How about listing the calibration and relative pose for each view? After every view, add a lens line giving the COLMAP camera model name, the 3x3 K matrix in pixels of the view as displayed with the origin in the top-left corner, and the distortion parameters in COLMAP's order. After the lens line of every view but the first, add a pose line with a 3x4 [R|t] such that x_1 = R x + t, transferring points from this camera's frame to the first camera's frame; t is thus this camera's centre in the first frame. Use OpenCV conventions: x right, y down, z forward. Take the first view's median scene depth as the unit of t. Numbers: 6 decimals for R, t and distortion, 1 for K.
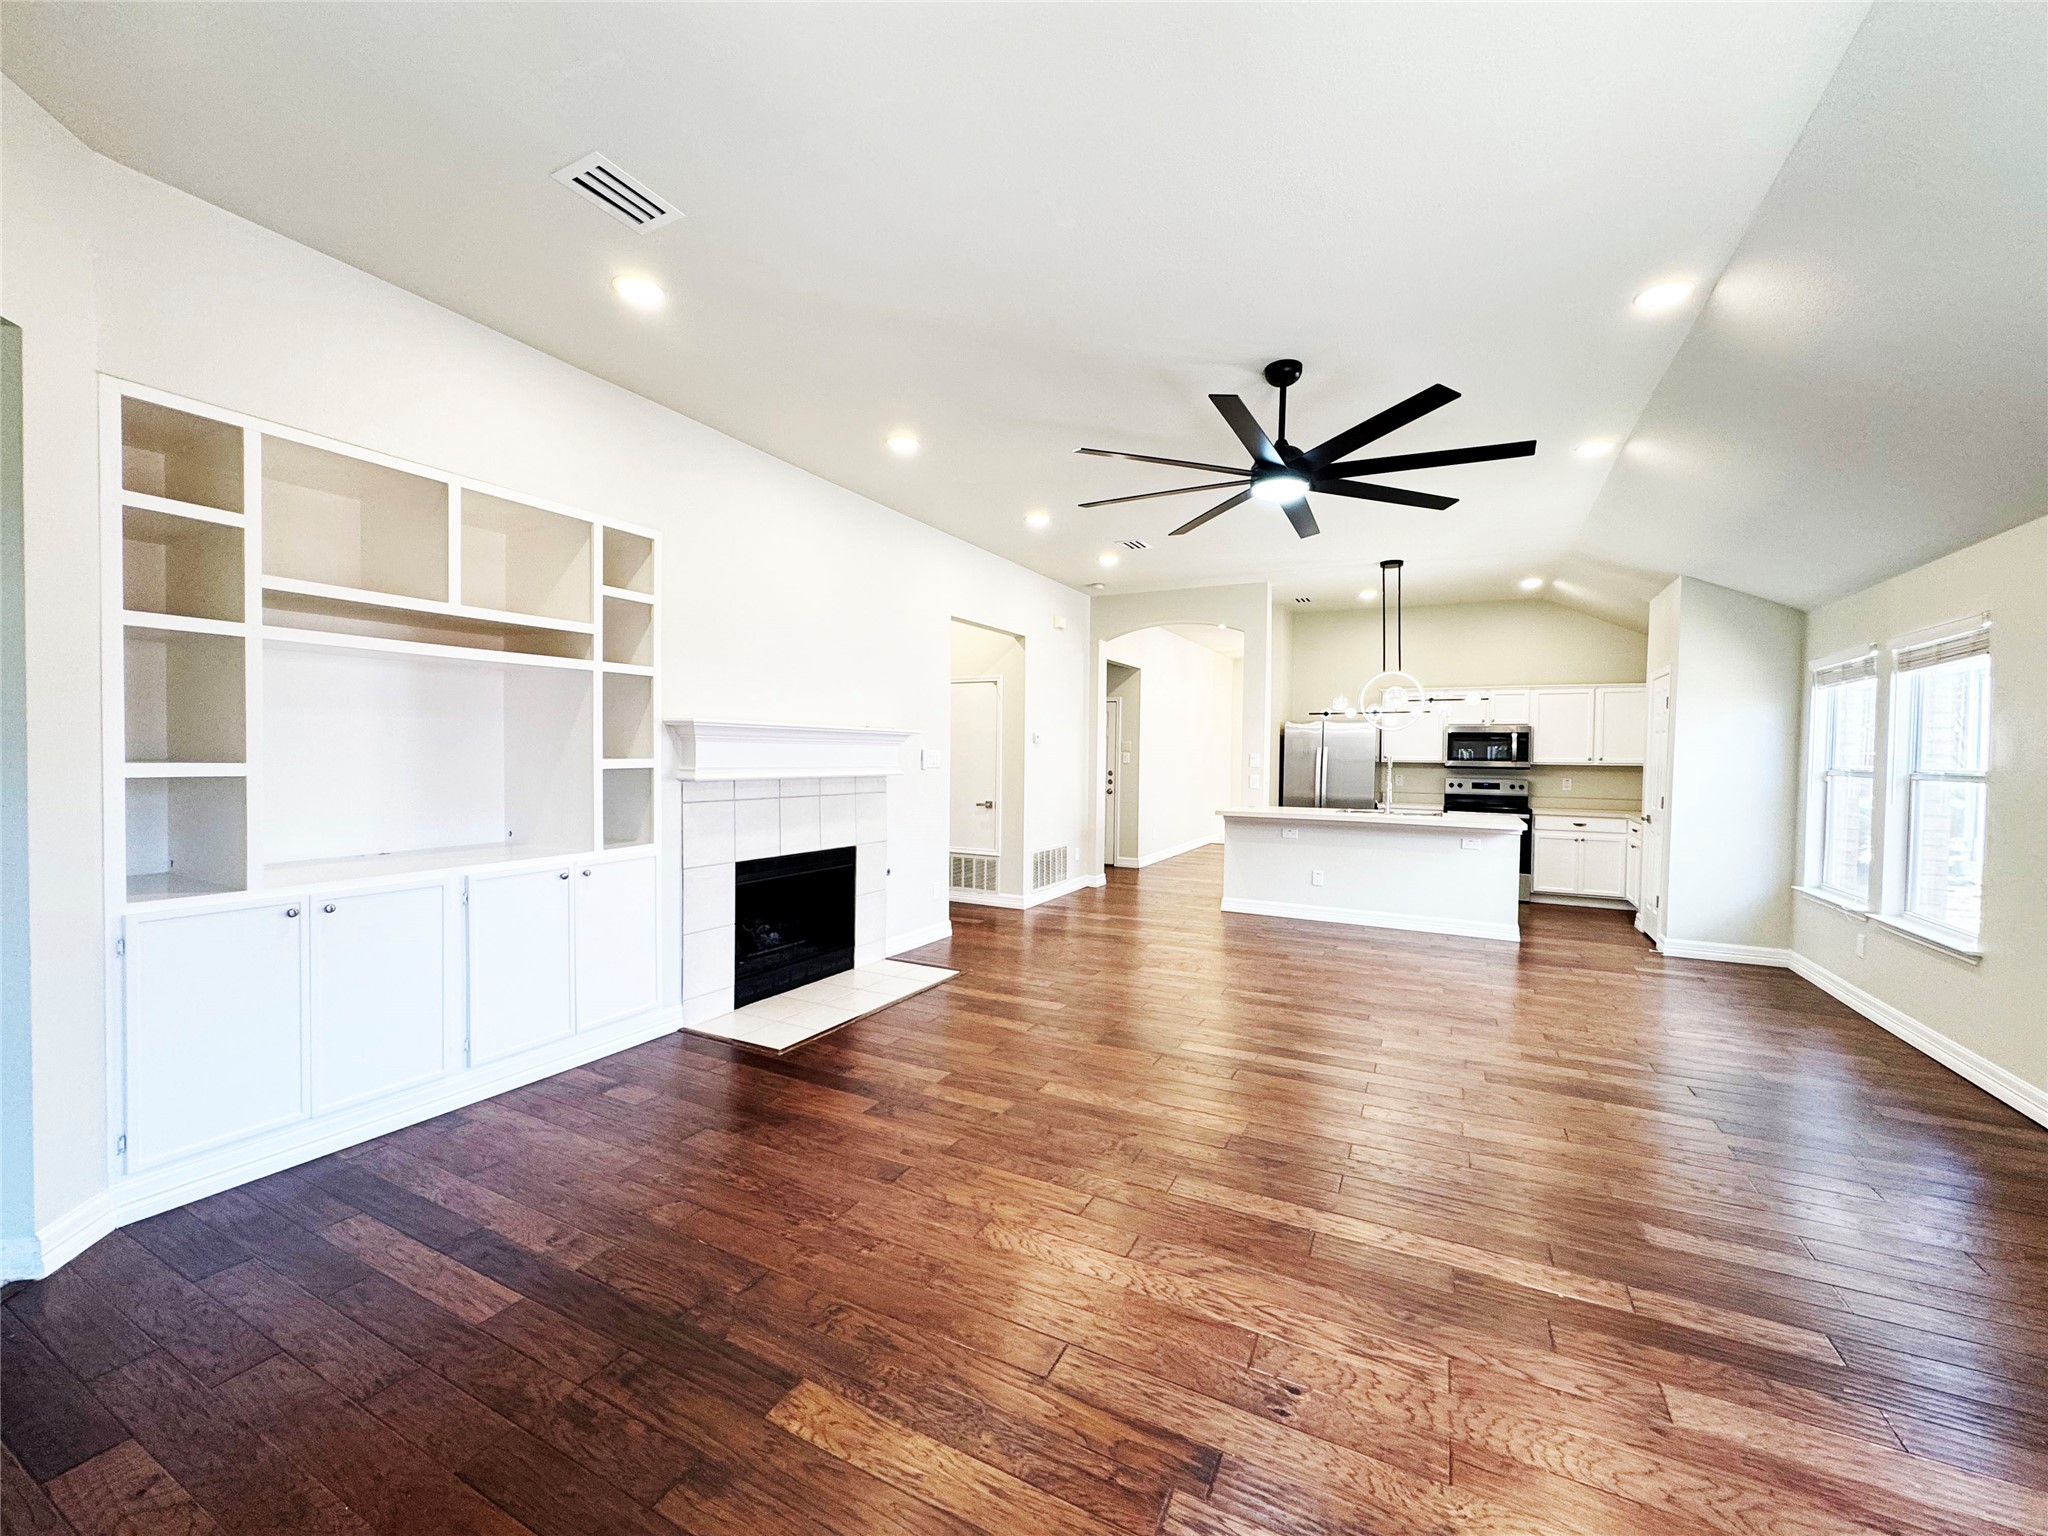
lens RADIAL K [[815.0, 0, 1028.8], [0, 815.0, 766.3], [0, 0, 1]] dist [-0.004855, 0.001662]
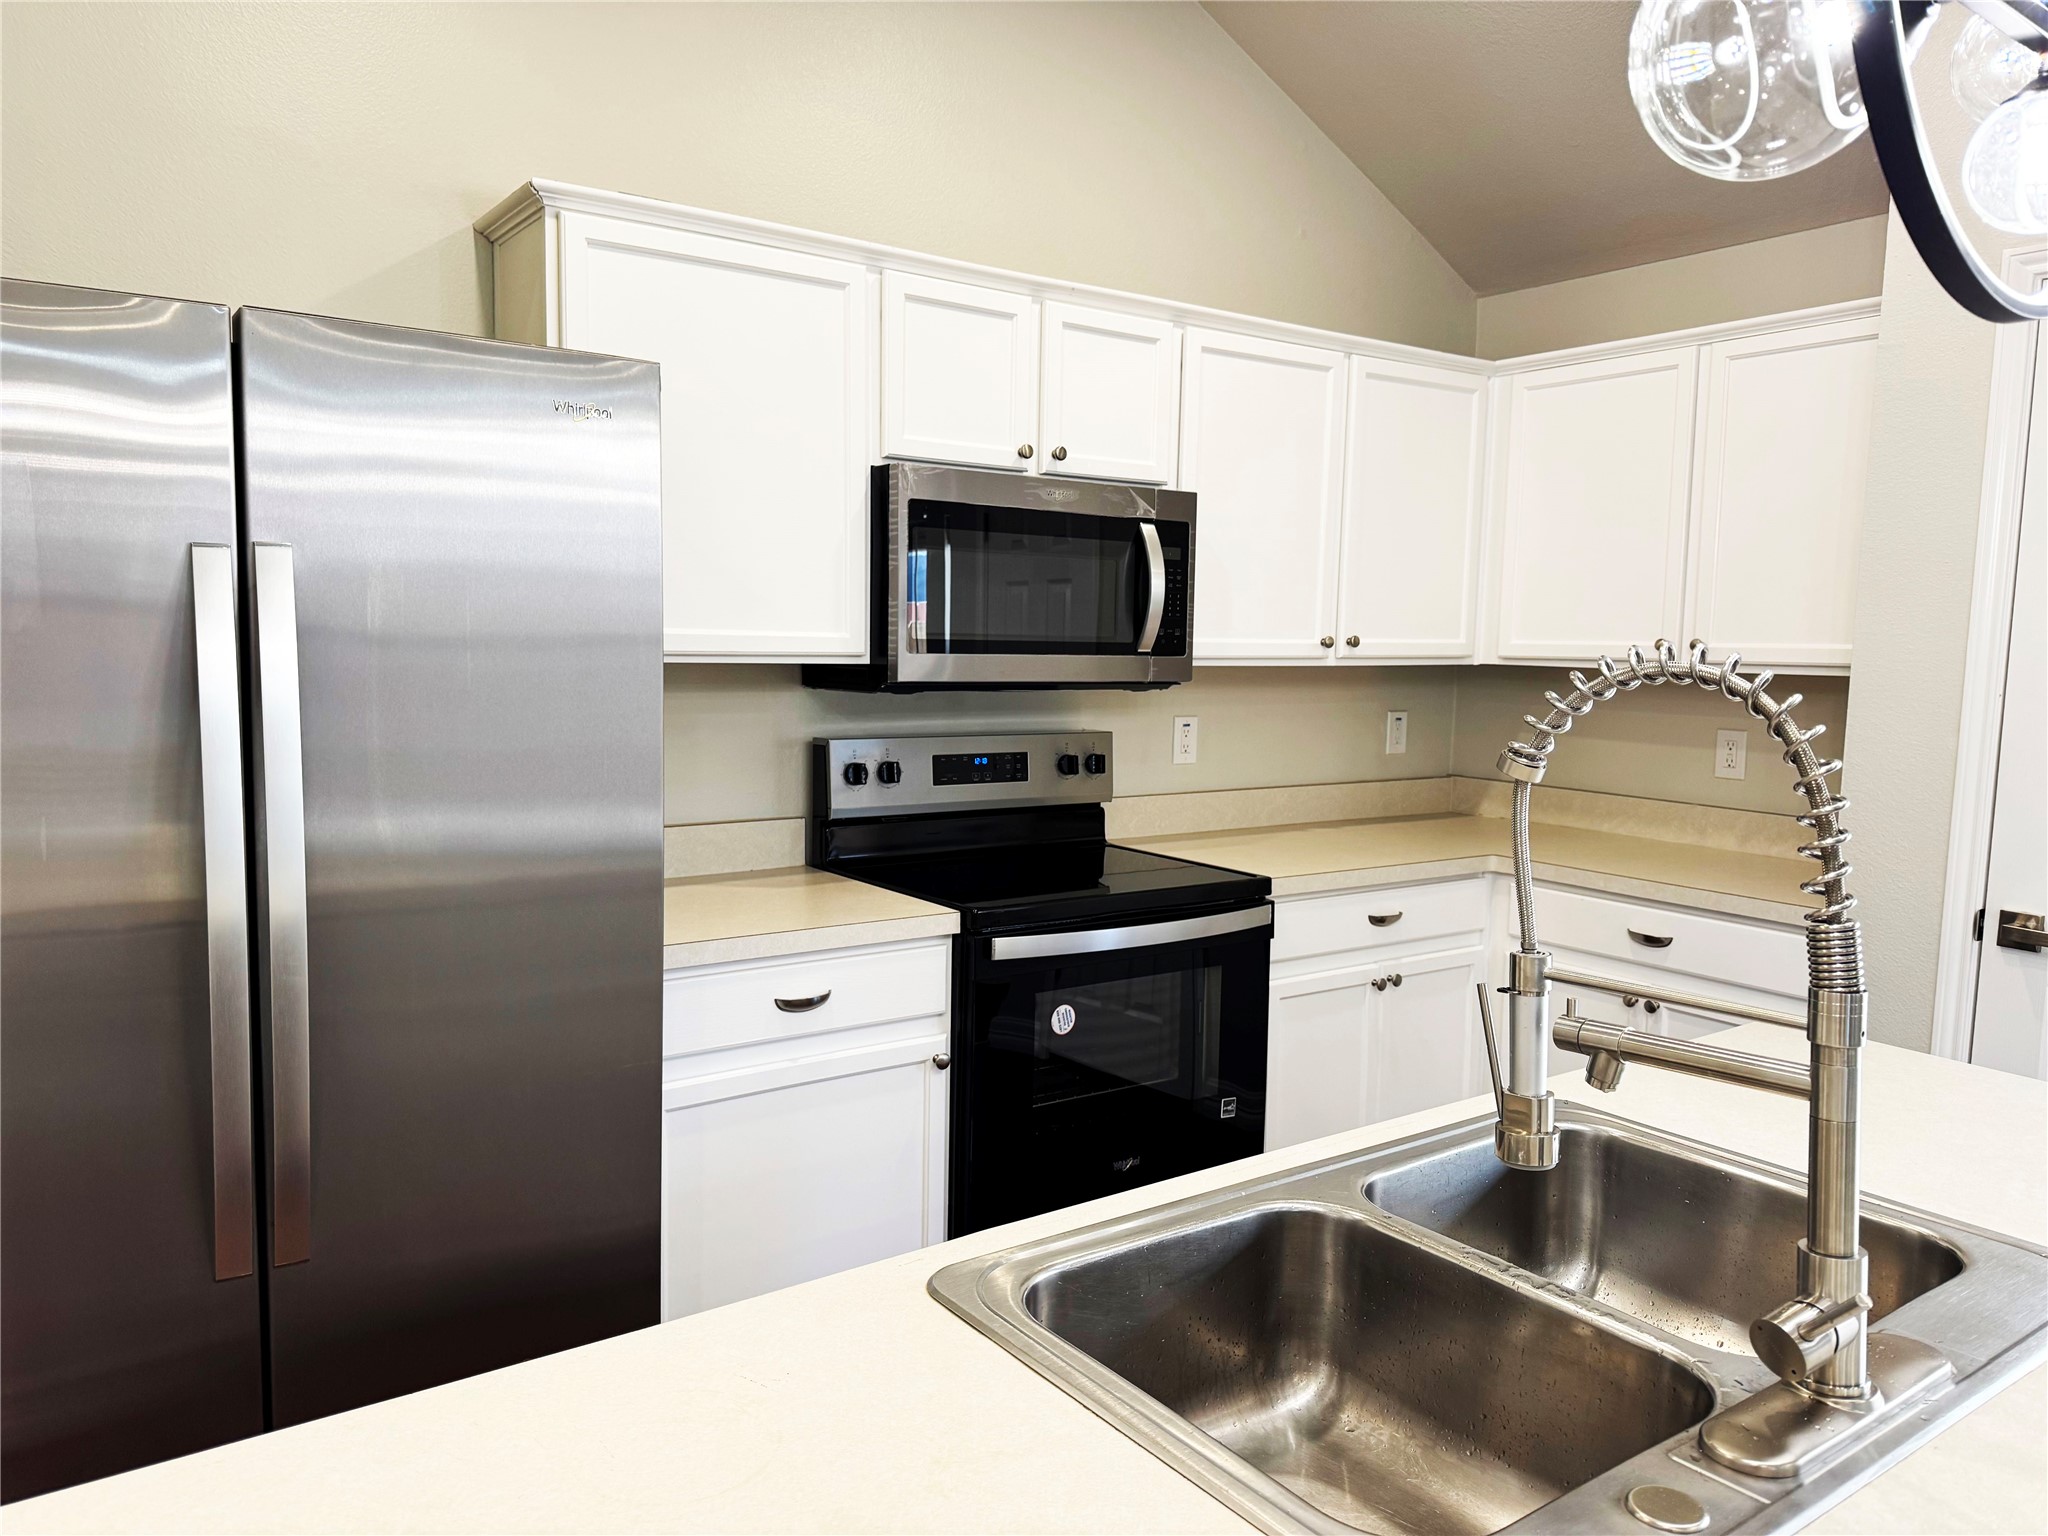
lens RADIAL K [[1451.0, 0, 1022.0], [0, 1451.0, 780.4], [0, 0, 1]] dist [0.060699, -0.061081]
pose [[0.452911, -0.096584, 0.886308, 0.374587], [-0.000625, 0.994080, 0.108648, -0.022737], [-0.891555, -0.049762, 0.450170, 1.341101]]
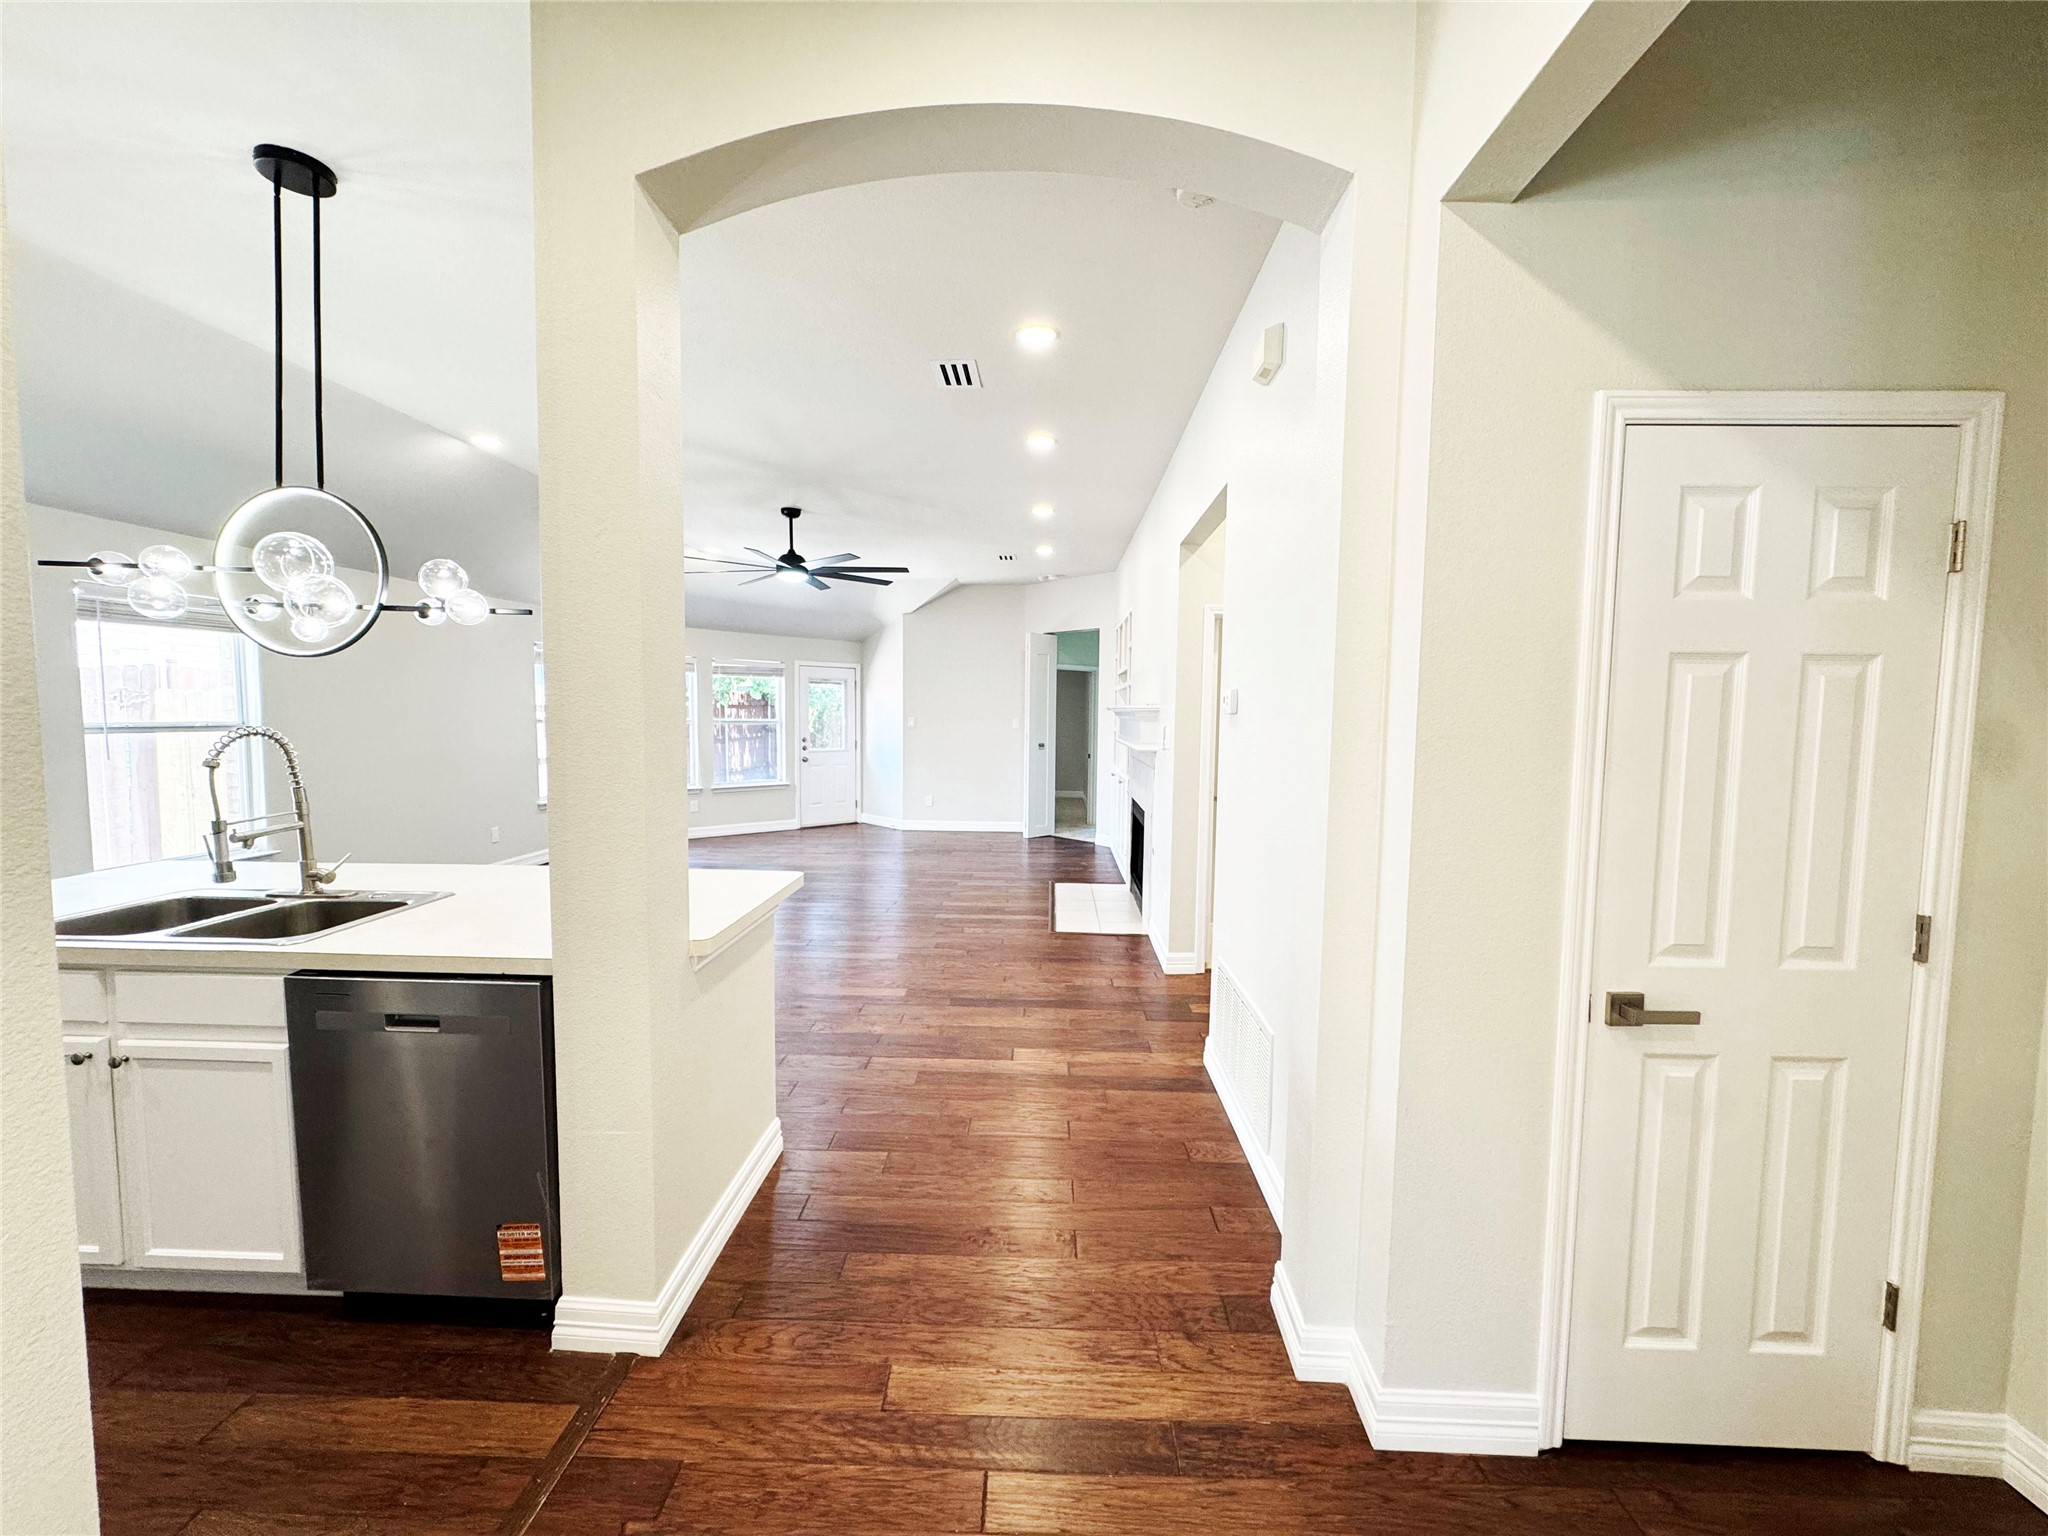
lens RADIAL K [[815.0, 0, 1022.4], [0, 815.0, 766.5], [0, 0, 1]] dist [-0.004855, 0.001662]
pose [[-0.903336, 0.003662, -0.428917, 0.414135], [-0.031869, 0.996627, 0.075627, -0.043702], [0.427747, 0.081986, -0.900173, 1.923414]]
